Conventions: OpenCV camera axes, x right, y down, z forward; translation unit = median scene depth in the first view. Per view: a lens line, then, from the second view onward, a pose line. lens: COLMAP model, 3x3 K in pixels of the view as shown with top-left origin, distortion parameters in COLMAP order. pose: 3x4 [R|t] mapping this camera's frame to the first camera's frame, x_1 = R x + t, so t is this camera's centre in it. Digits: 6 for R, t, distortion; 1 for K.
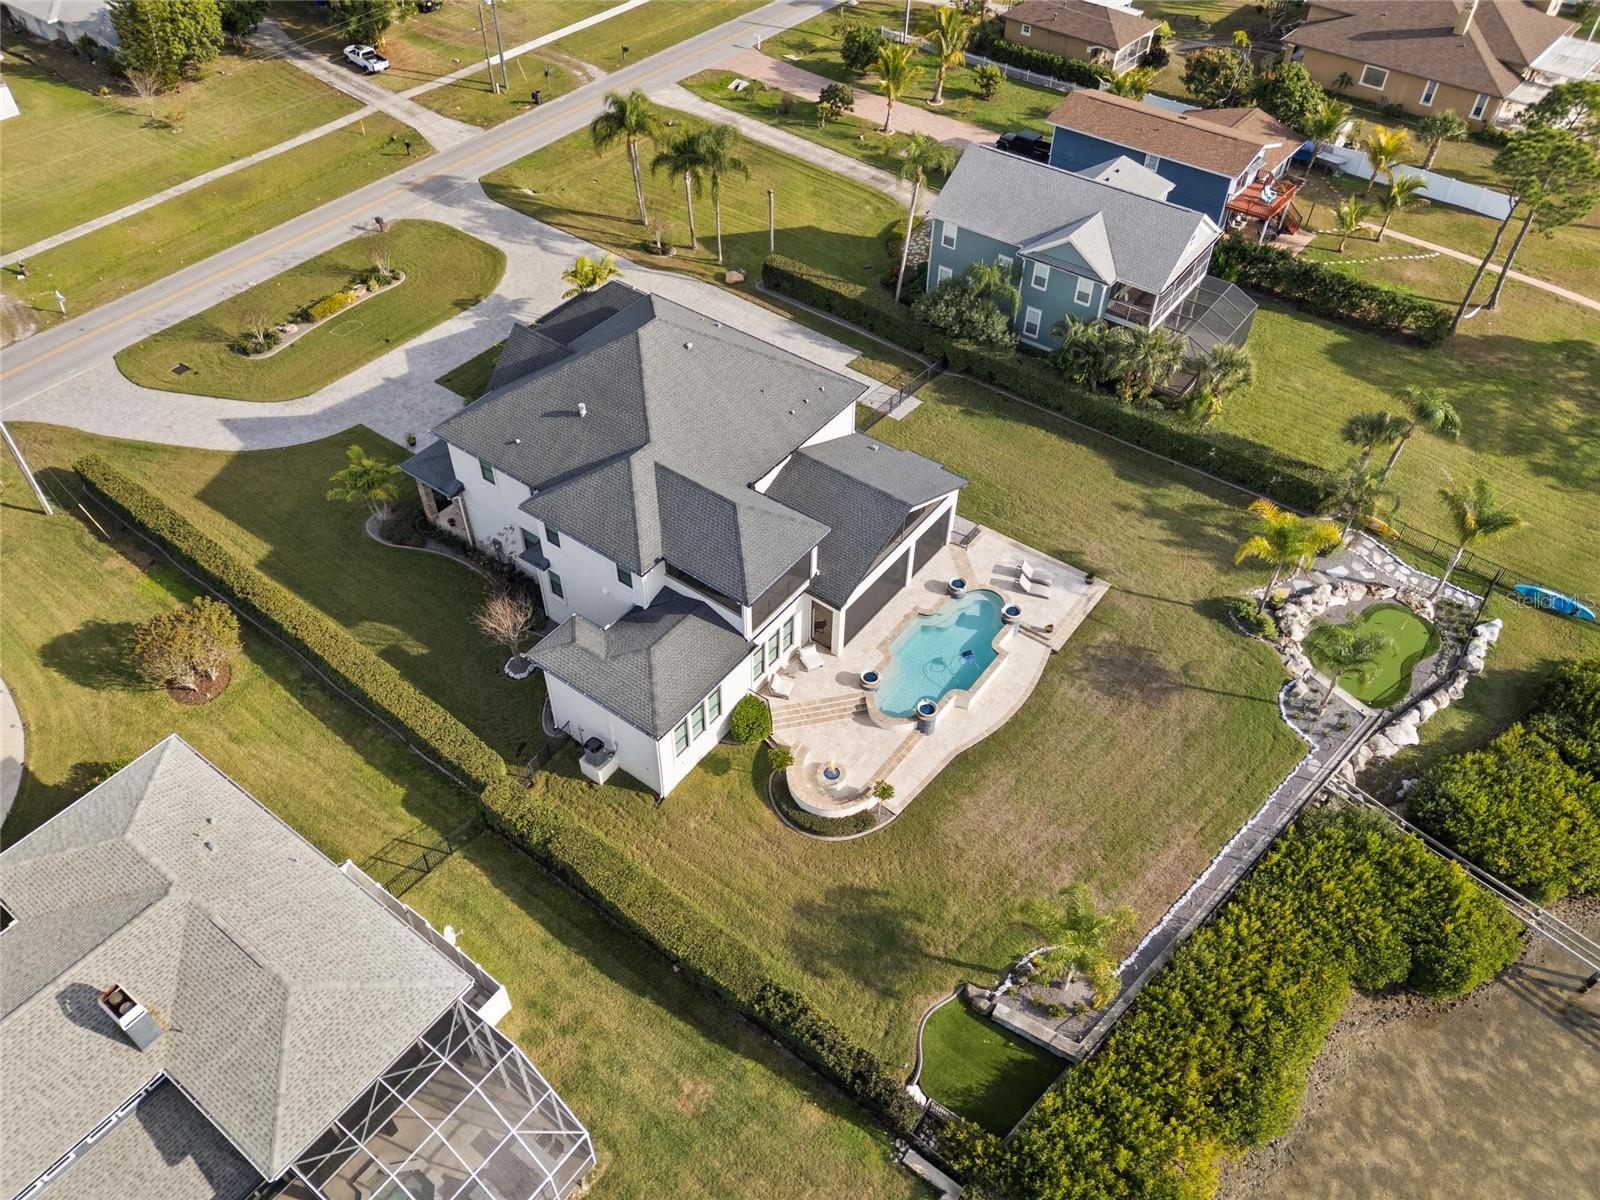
lens RADIAL K [[1169.9, 0, 800.0], [0, 1169.9, 600.0], [0, 0, 1]] dist [0.063886, -0.058318]
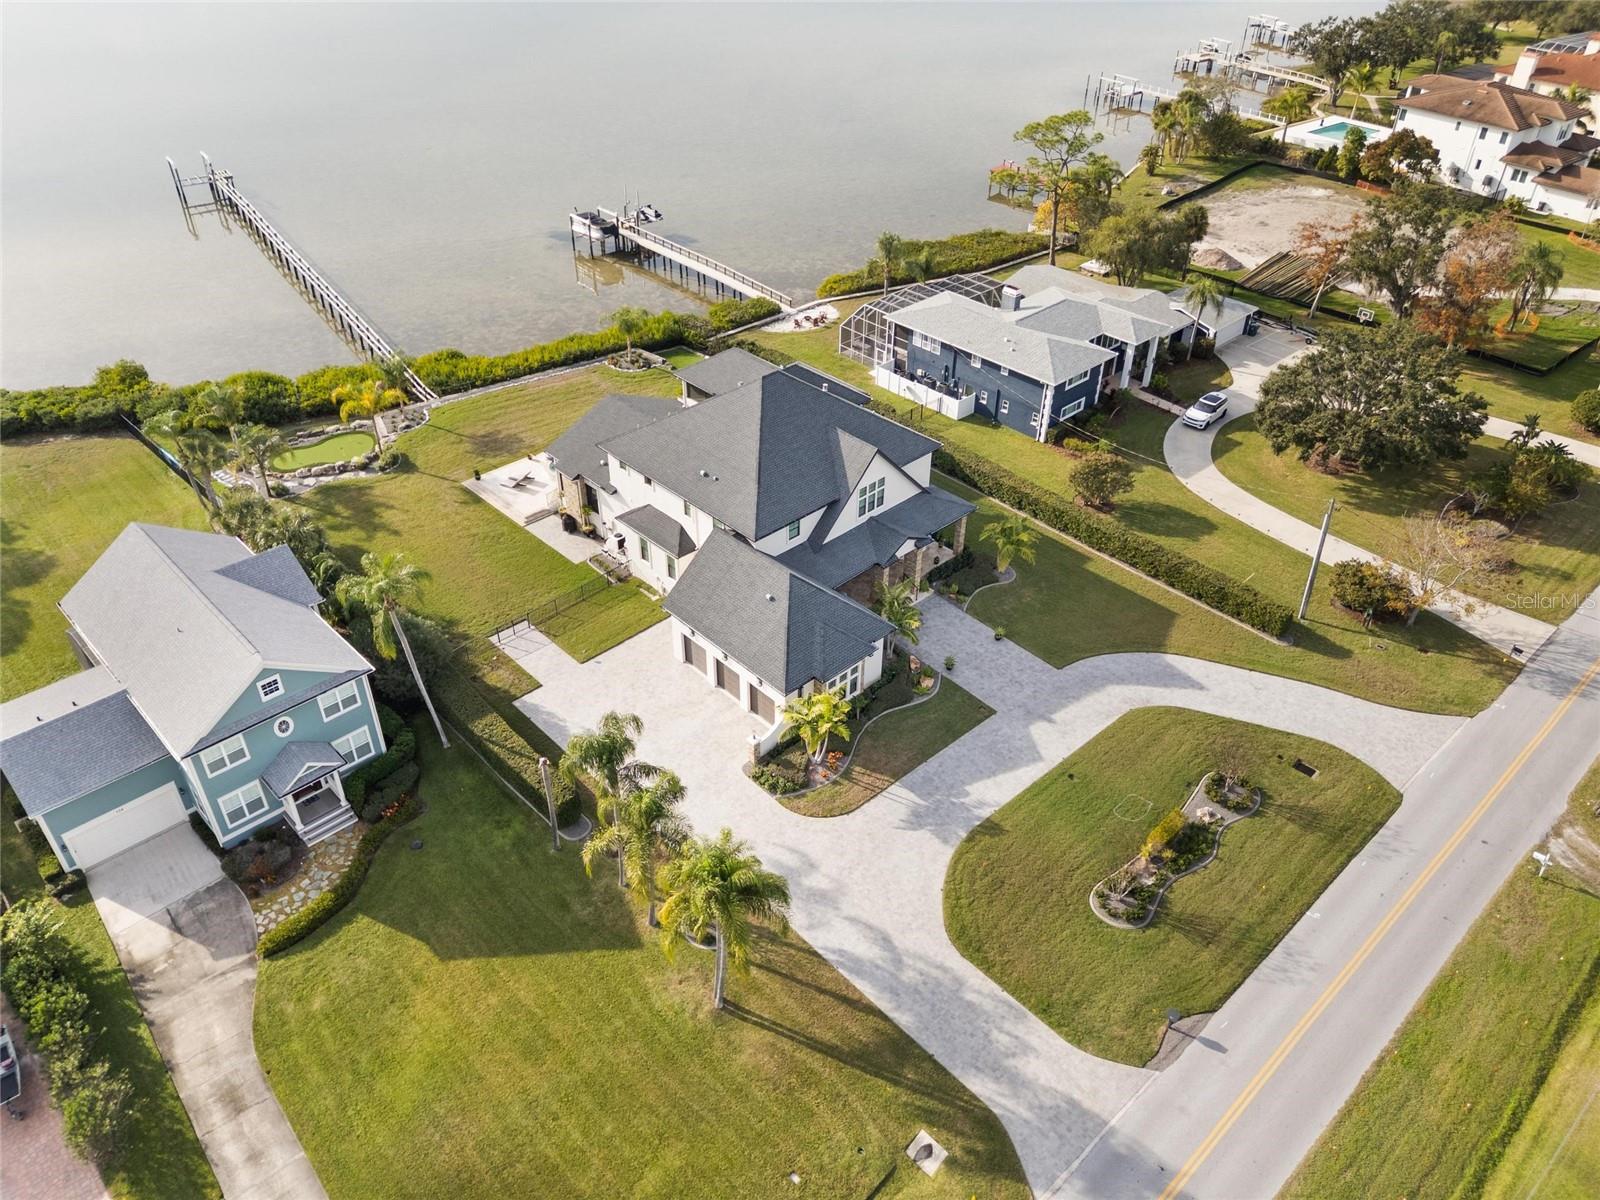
lens RADIAL K [[1175.4, 0, 797.5], [0, 1175.4, 596.1], [0, 0, 1]] dist [0.076873, -0.085131]
pose [[-0.984765, -0.116644, 0.128968, -0.334850], [0.110403, 0.153615, 0.981944, -1.380164], [-0.134350, 0.981222, -0.138396, 1.333129]]
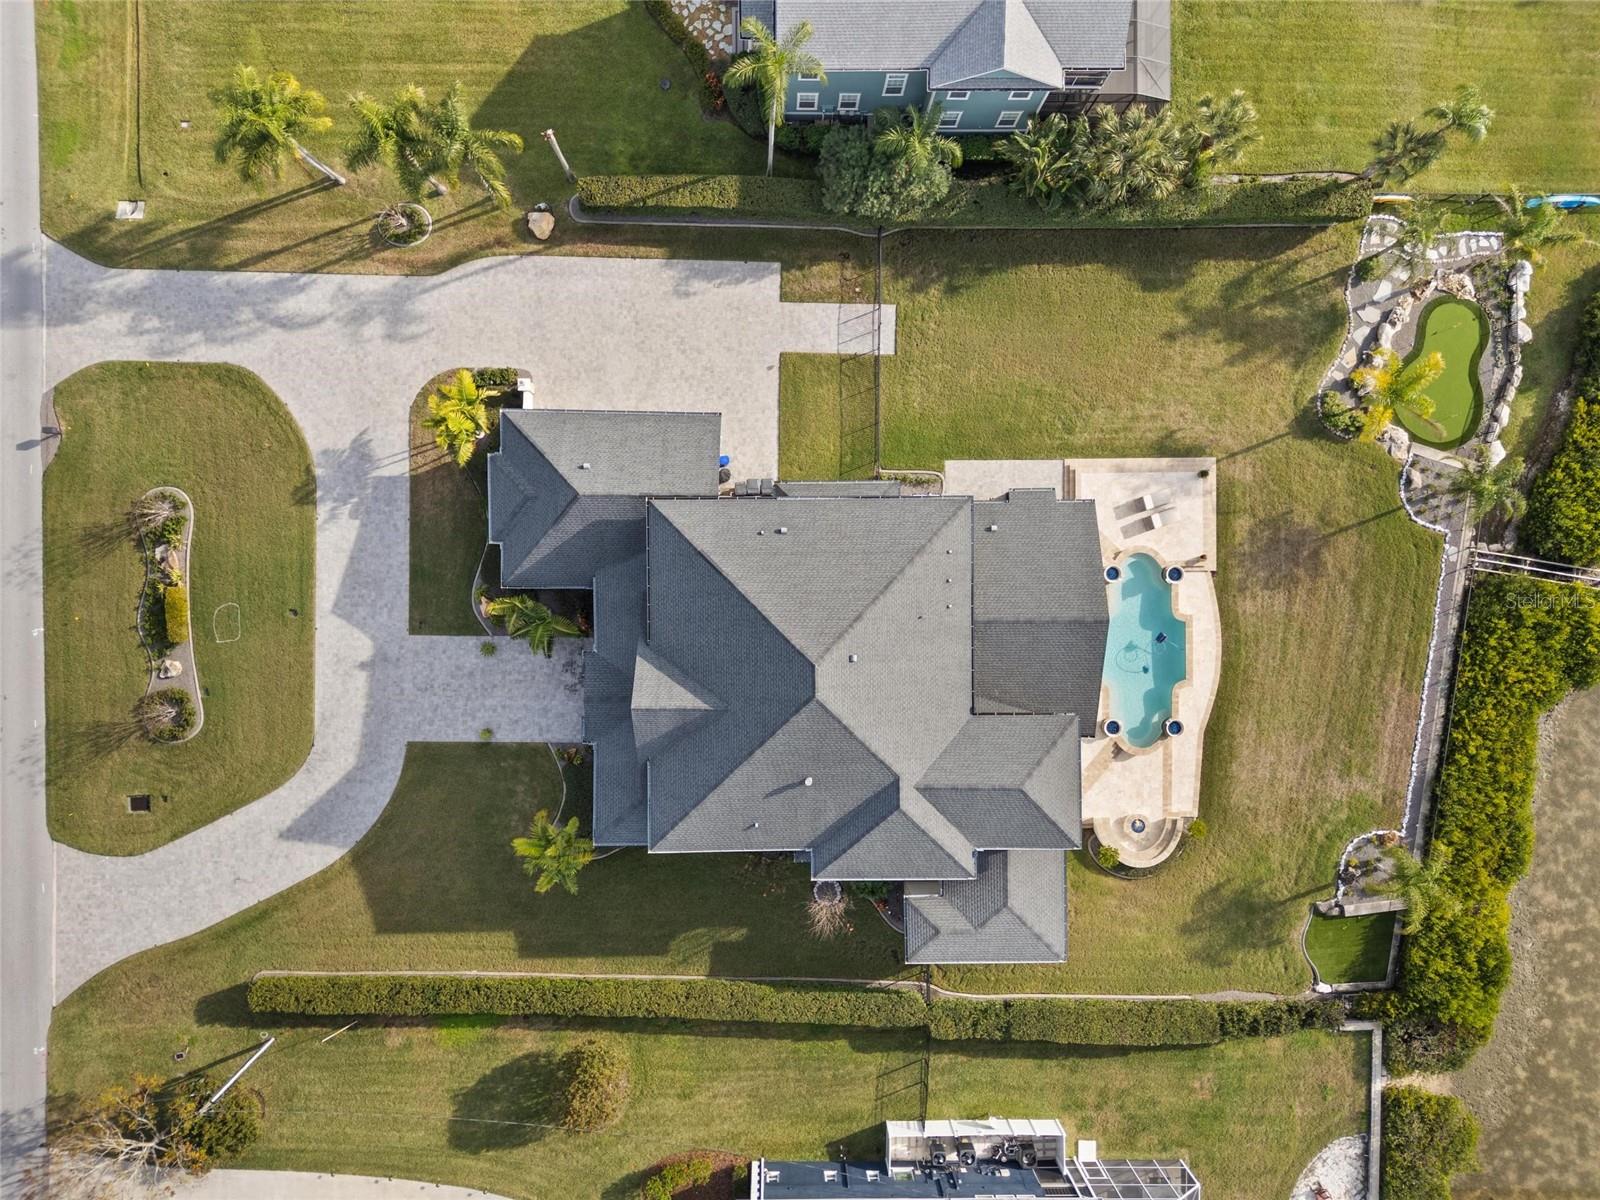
lens RADIAL K [[1169.9, 0, 800.0], [0, 1169.9, 600.0], [0, 0, 1]] dist [0.063886, -0.058318]
pose [[0.800610, -0.599159, 0.005643, -0.102013], [0.415847, 0.562396, 0.714690, -0.851652], [-0.431387, -0.569842, 0.699418, 0.399395]]
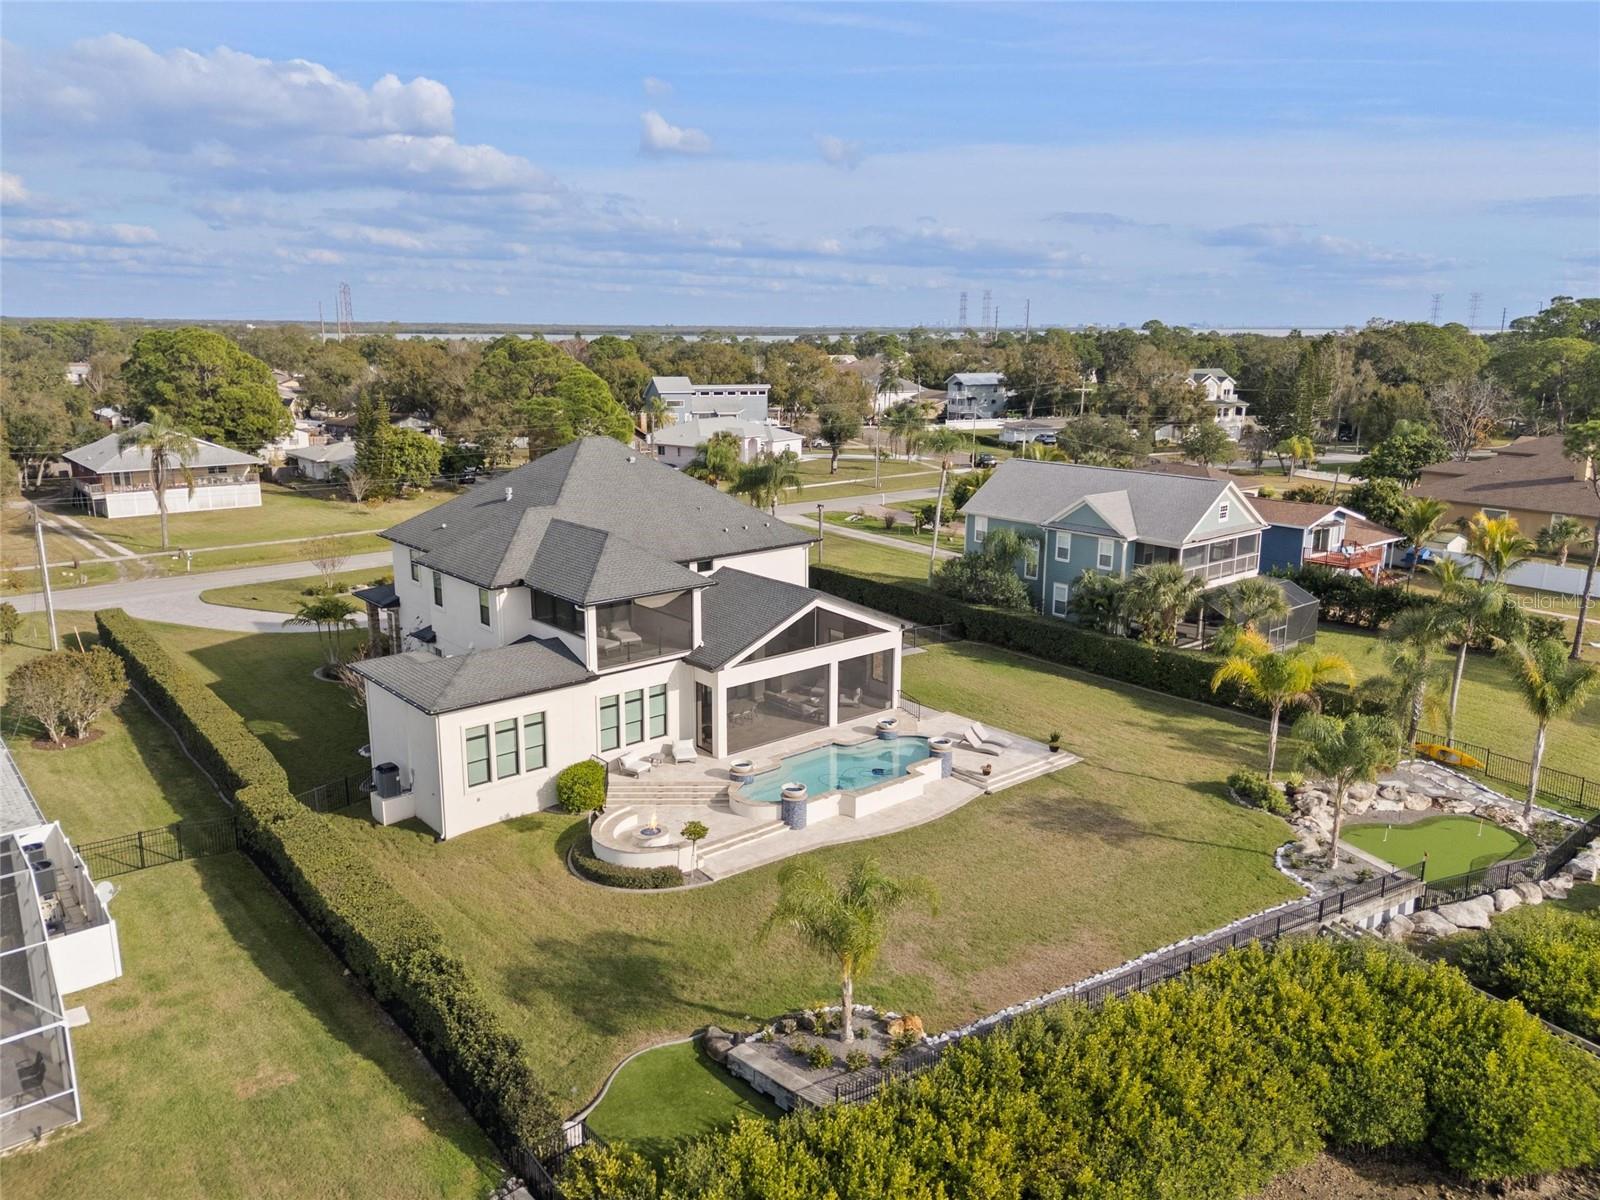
lens RADIAL K [[1175.4, 0, 797.5], [0, 1175.4, 596.1], [0, 0, 1]] dist [0.076873, -0.085131]
pose [[0.973826, 0.043877, -0.223018, 0.262197], [-0.156837, 0.839891, -0.519601, 0.367266], [0.164512, 0.540979, 0.824789, 0.240647]]
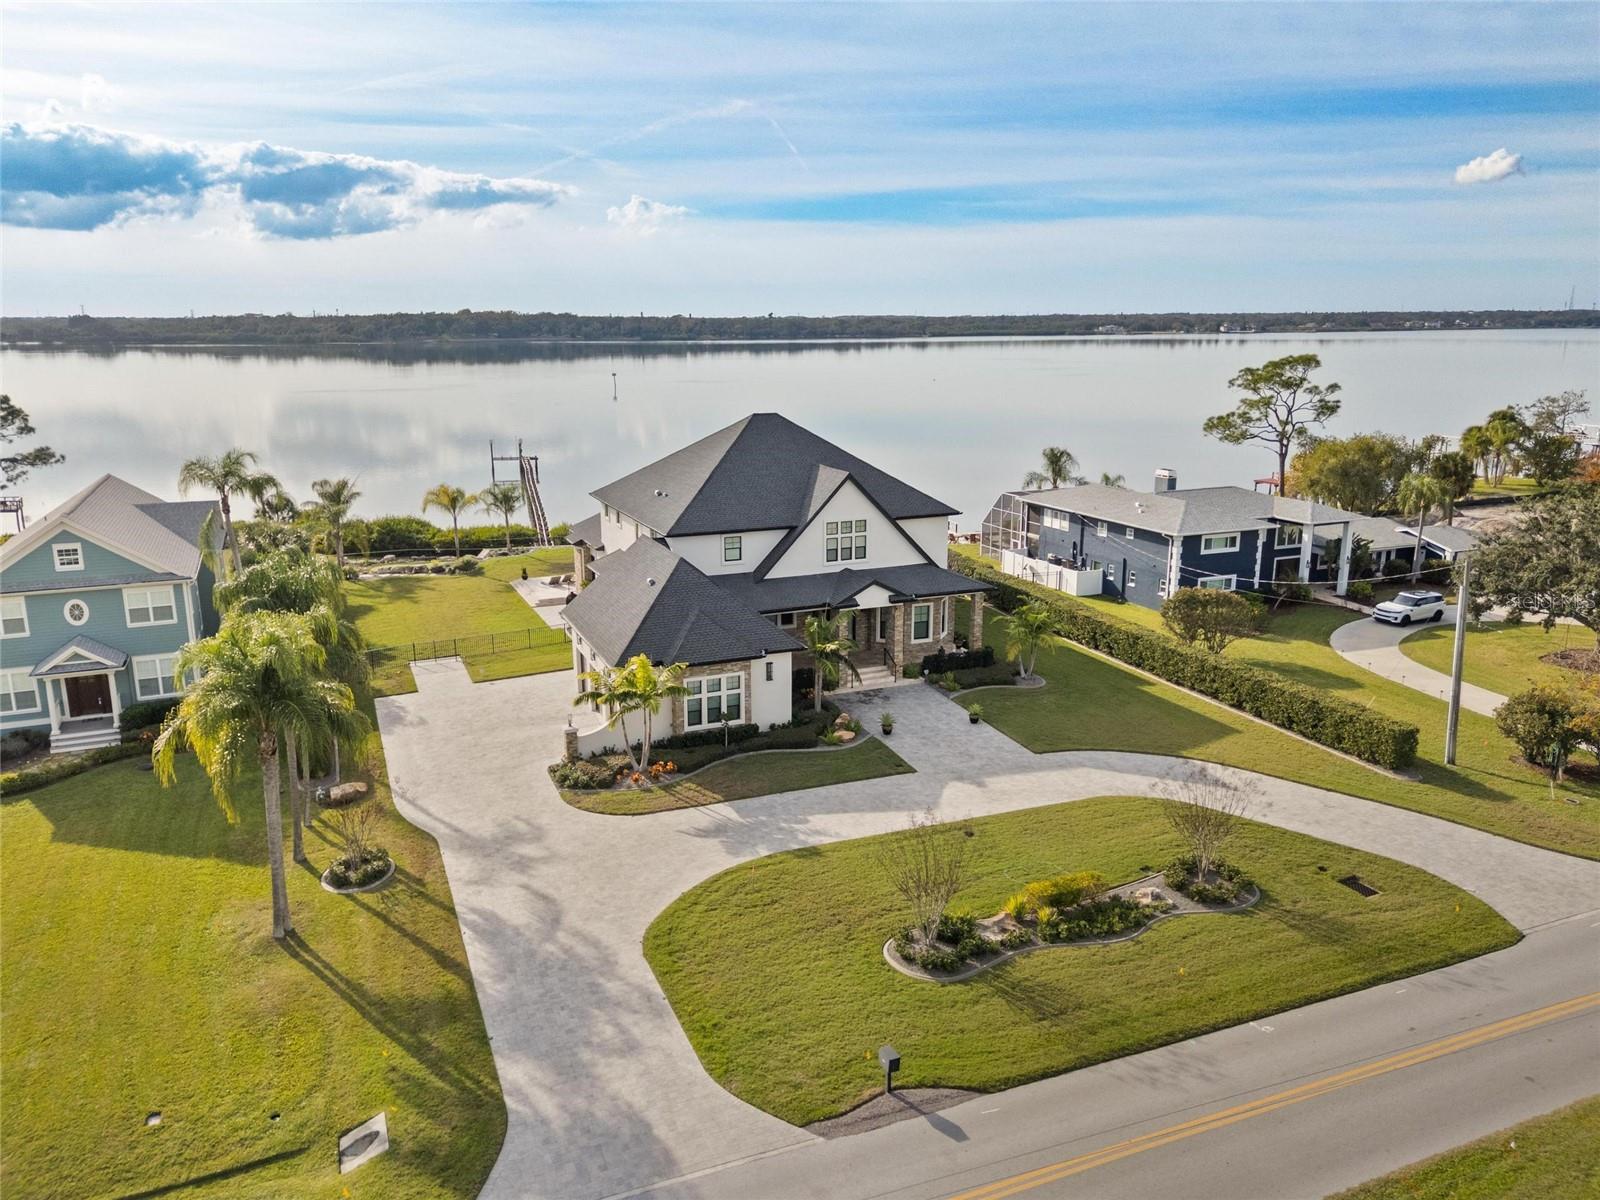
lens RADIAL K [[1169.9, 0, 800.0], [0, 1169.9, 600.0], [0, 0, 1]] dist [0.063886, -0.058318]
pose [[-0.863356, -0.124255, 0.489057, -0.700826], [0.353989, 0.541550, 0.762506, -0.941964], [-0.359594, 0.831435, -0.423566, 1.532476]]
